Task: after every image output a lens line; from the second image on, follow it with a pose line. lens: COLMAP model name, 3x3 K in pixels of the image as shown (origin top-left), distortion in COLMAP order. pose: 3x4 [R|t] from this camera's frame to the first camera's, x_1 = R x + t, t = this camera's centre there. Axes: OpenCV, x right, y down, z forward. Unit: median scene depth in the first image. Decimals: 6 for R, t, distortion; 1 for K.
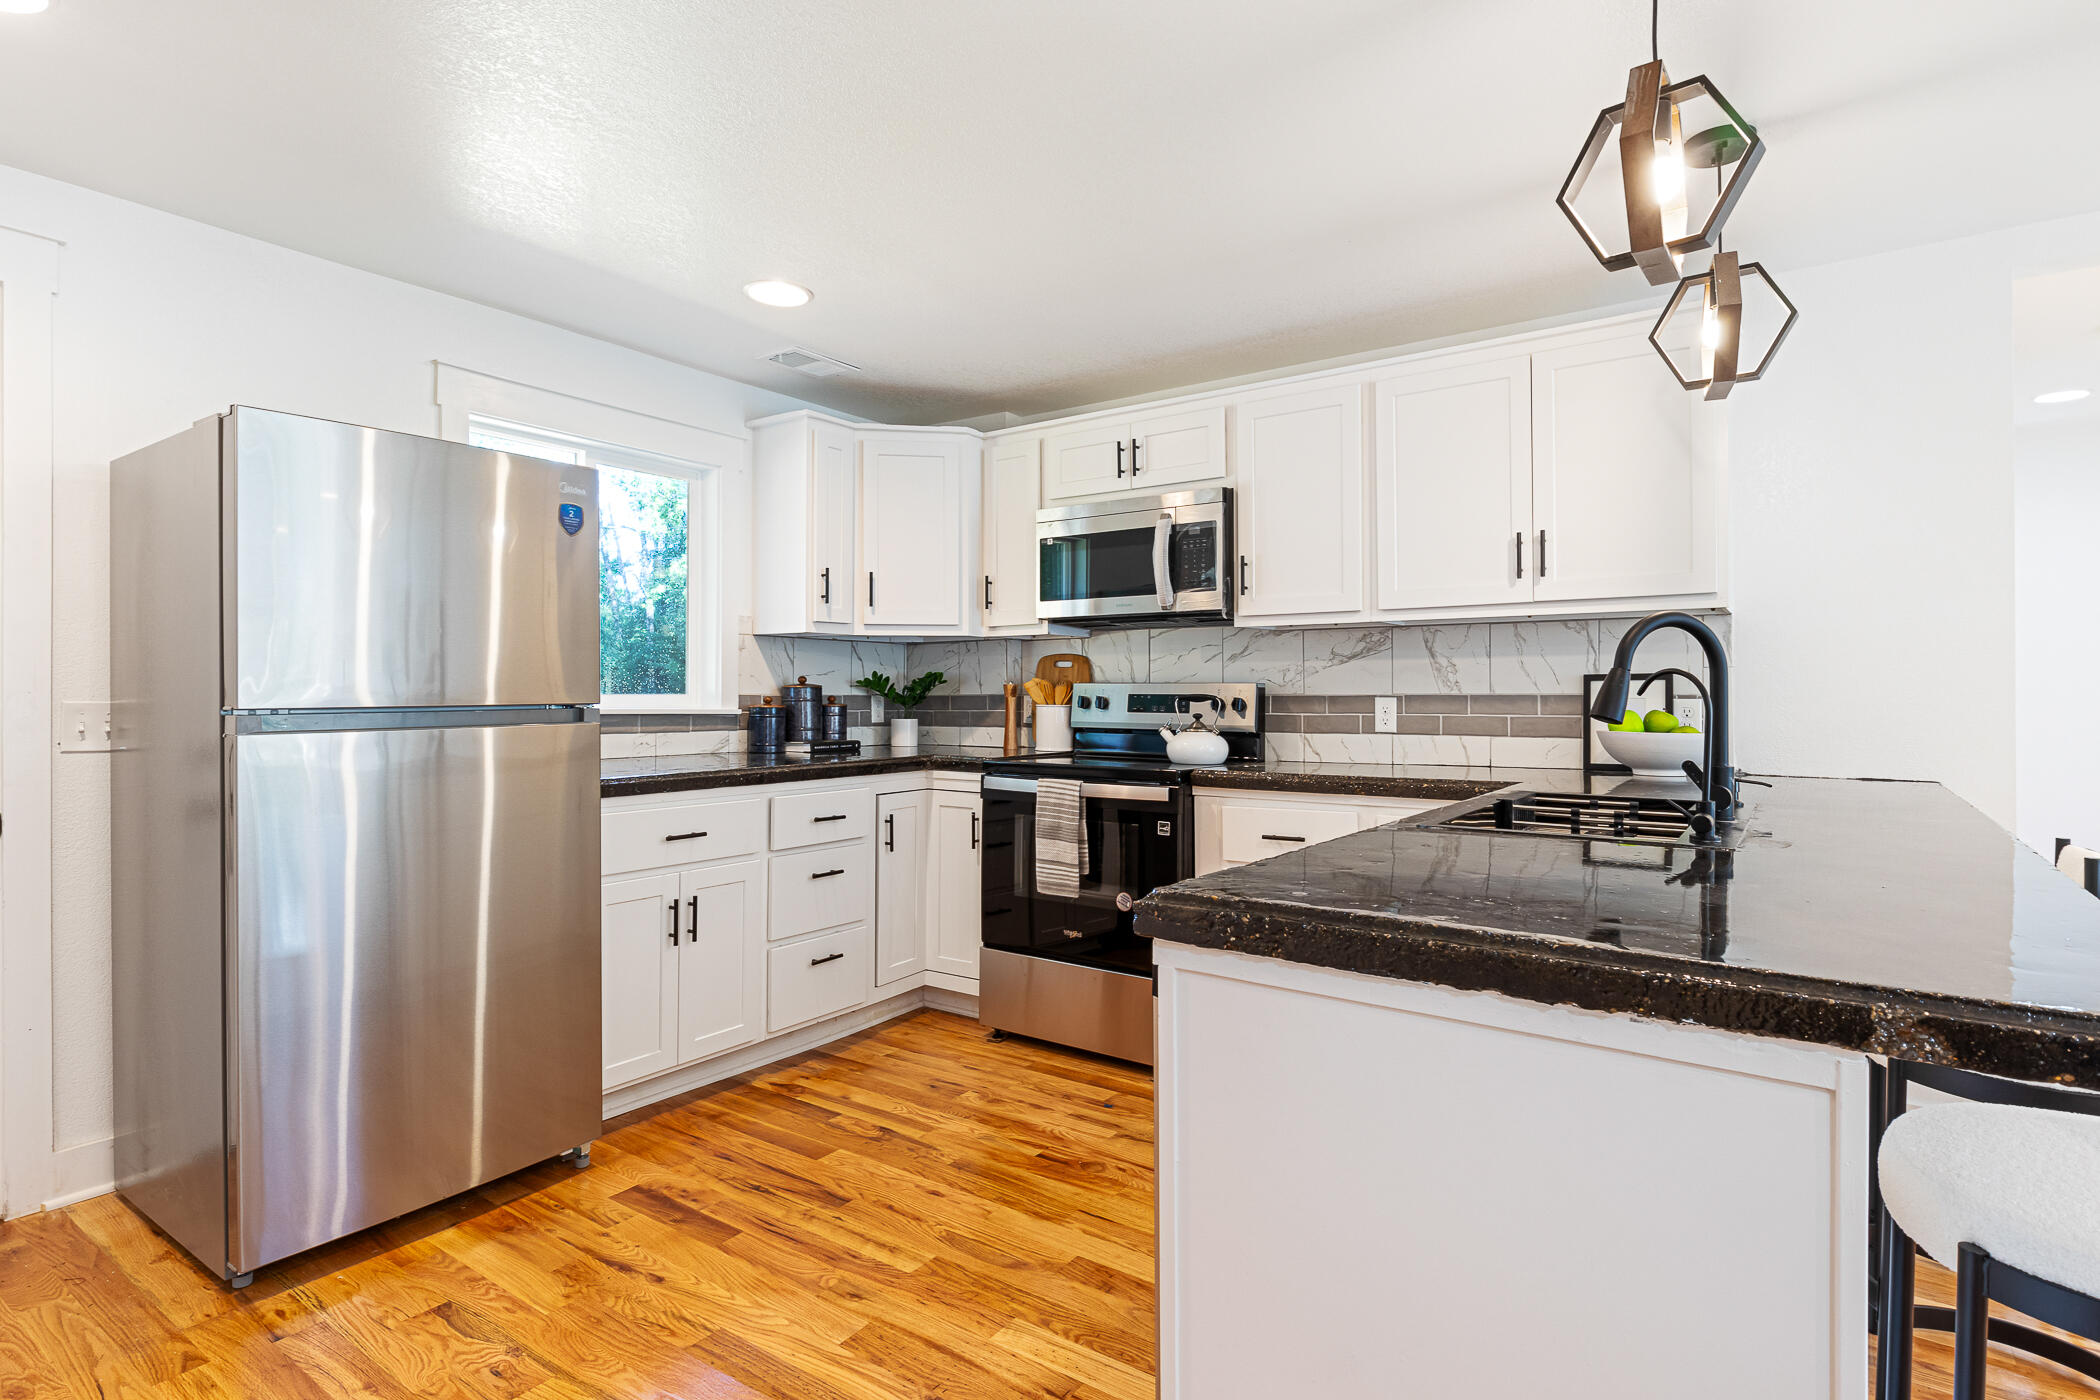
lens RADIAL K [[1052.0, 0, 1046.7], [0, 1052.0, 692.1], [0, 0, 1]] dist [-0.013313, -0.001355]
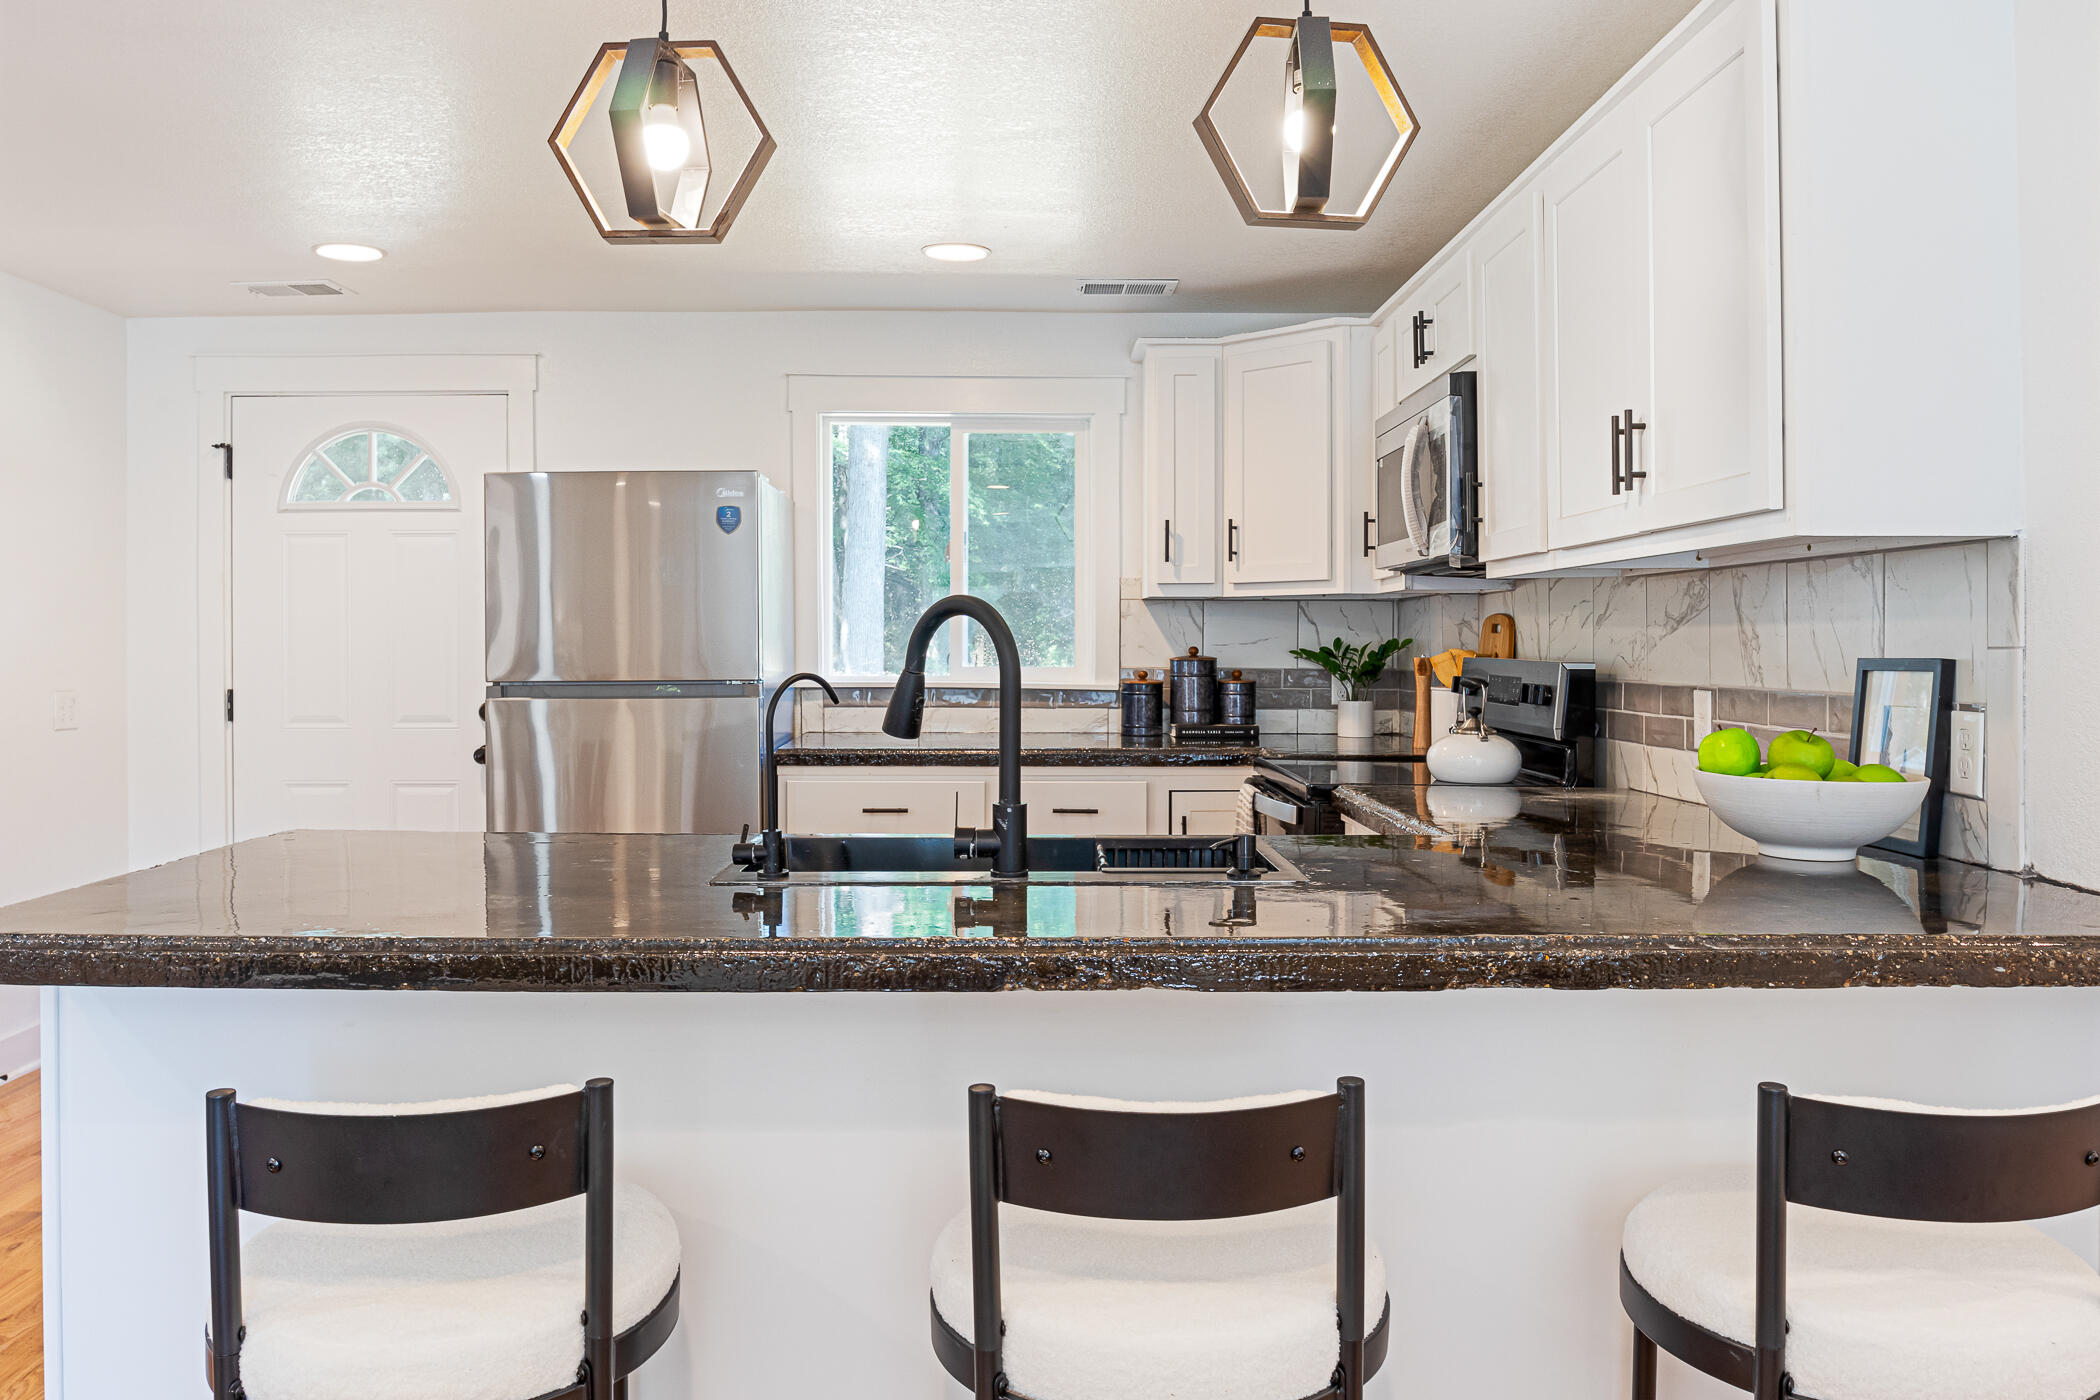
lens RADIAL K [[1566.9, 0, 1050.0], [0, 1566.9, 700.0], [0, 0, 1]] dist [0.001095, 0.000348]
pose [[0.589841, 0.030655, -0.806938, 0.824912], [-0.000548, 0.999294, 0.037562, -0.022417], [0.807519, -0.021714, 0.589441, 0.191586]]
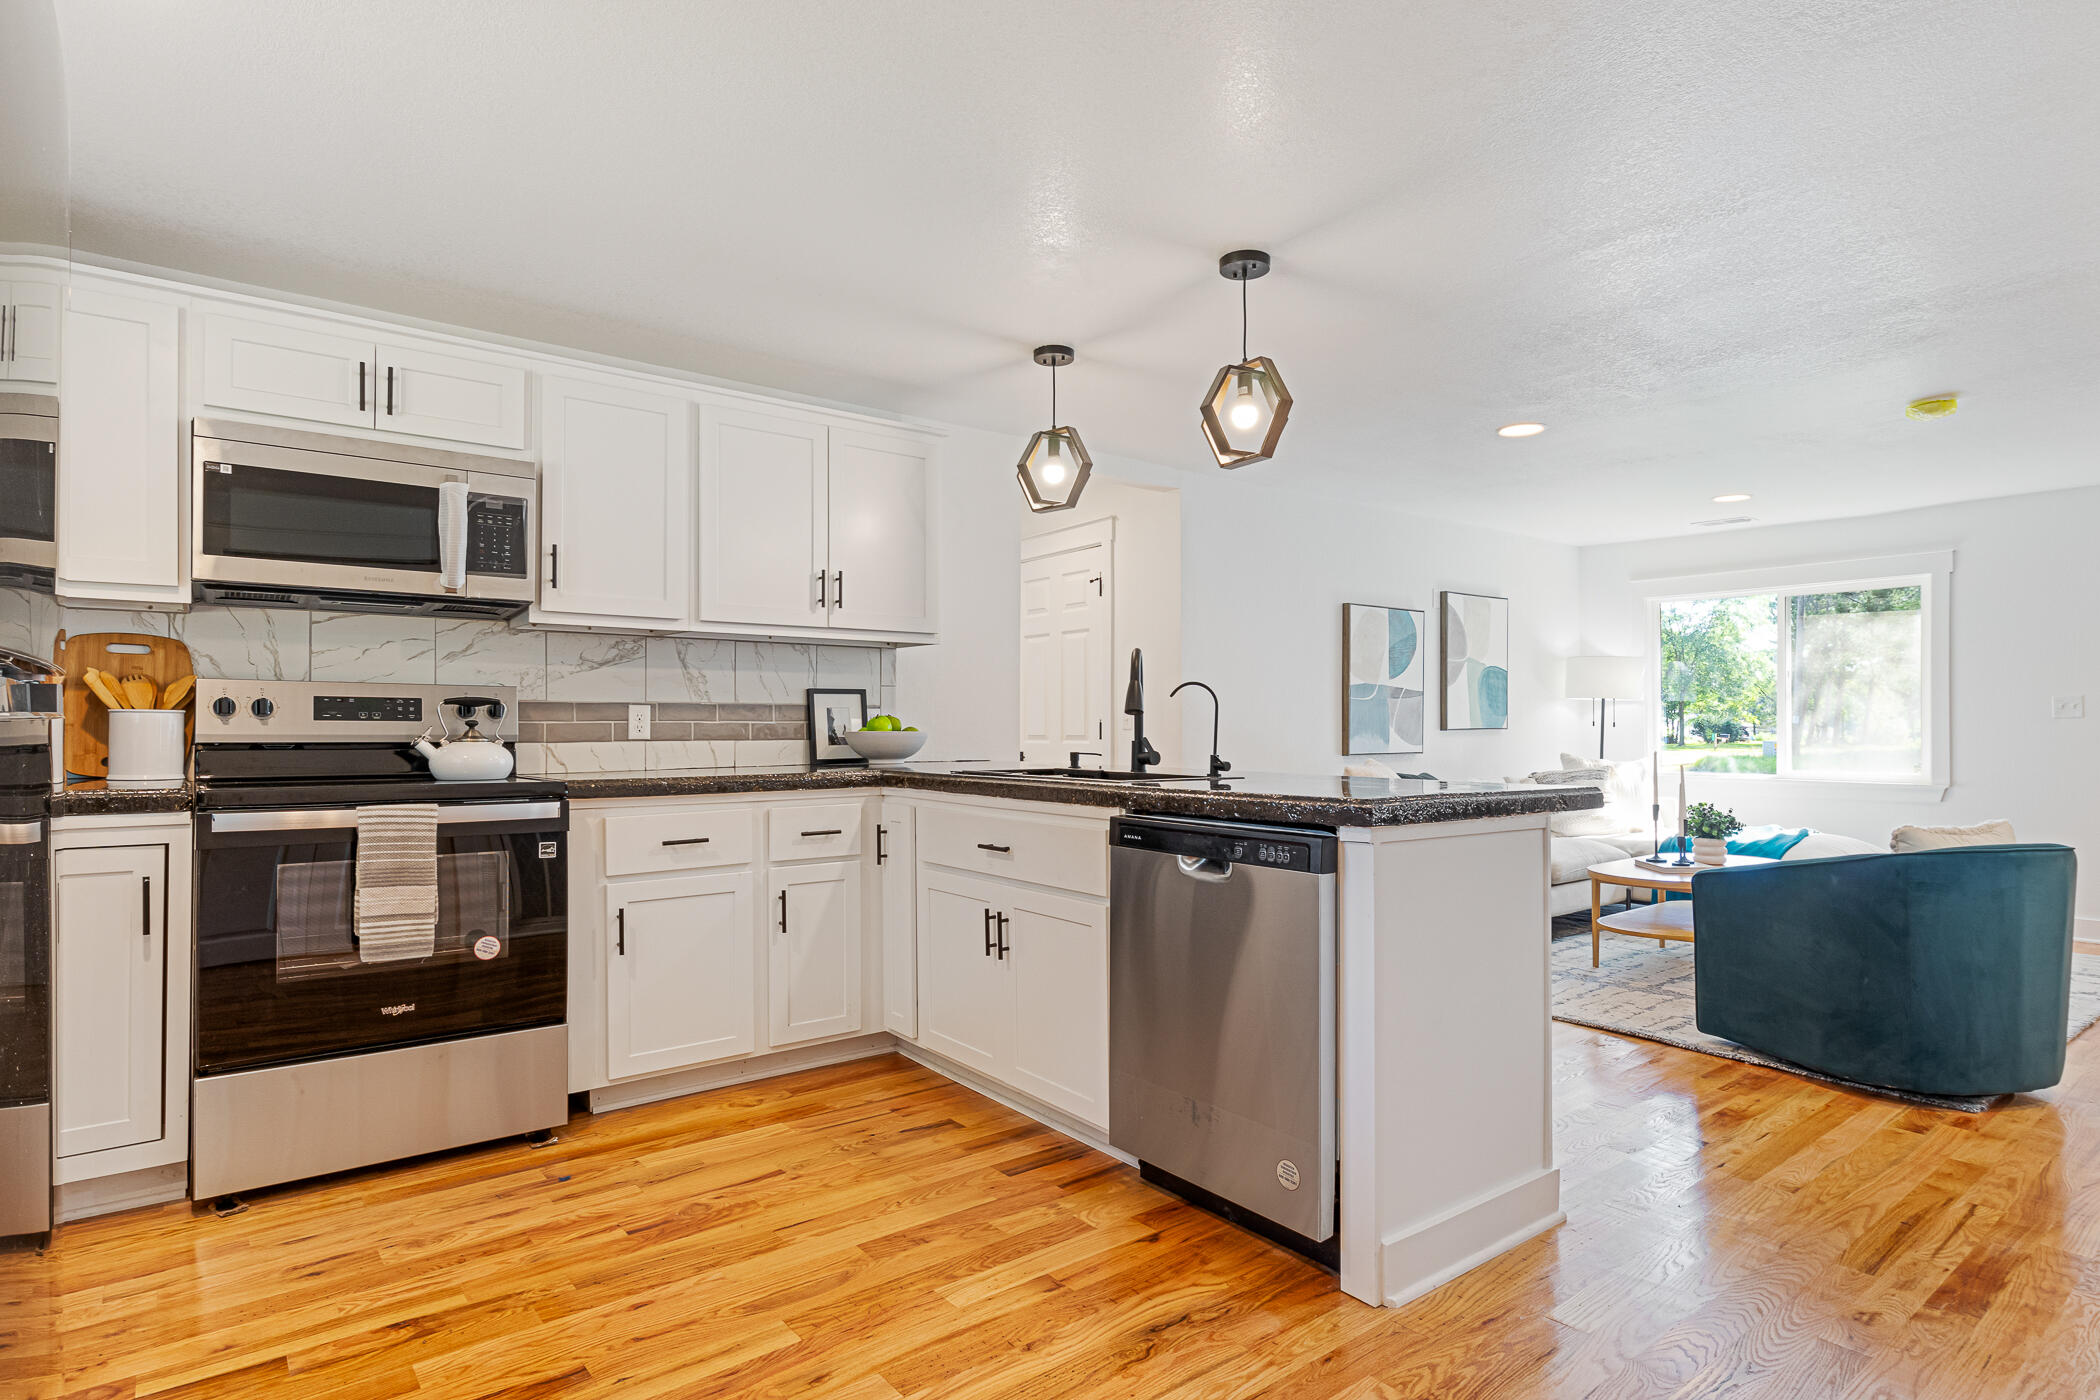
lens RADIAL K [[1038.1, 0, 1061.9], [0, 1038.1, 722.1], [0, 0, 1]] dist [-0.001284, -0.000419]
pose [[0.308768, 0.002561, 0.951134, -0.513849], [-0.003185, 0.999994, -0.001659, 0.022233], [-0.951132, -0.002517, 0.308774, 0.303628]]
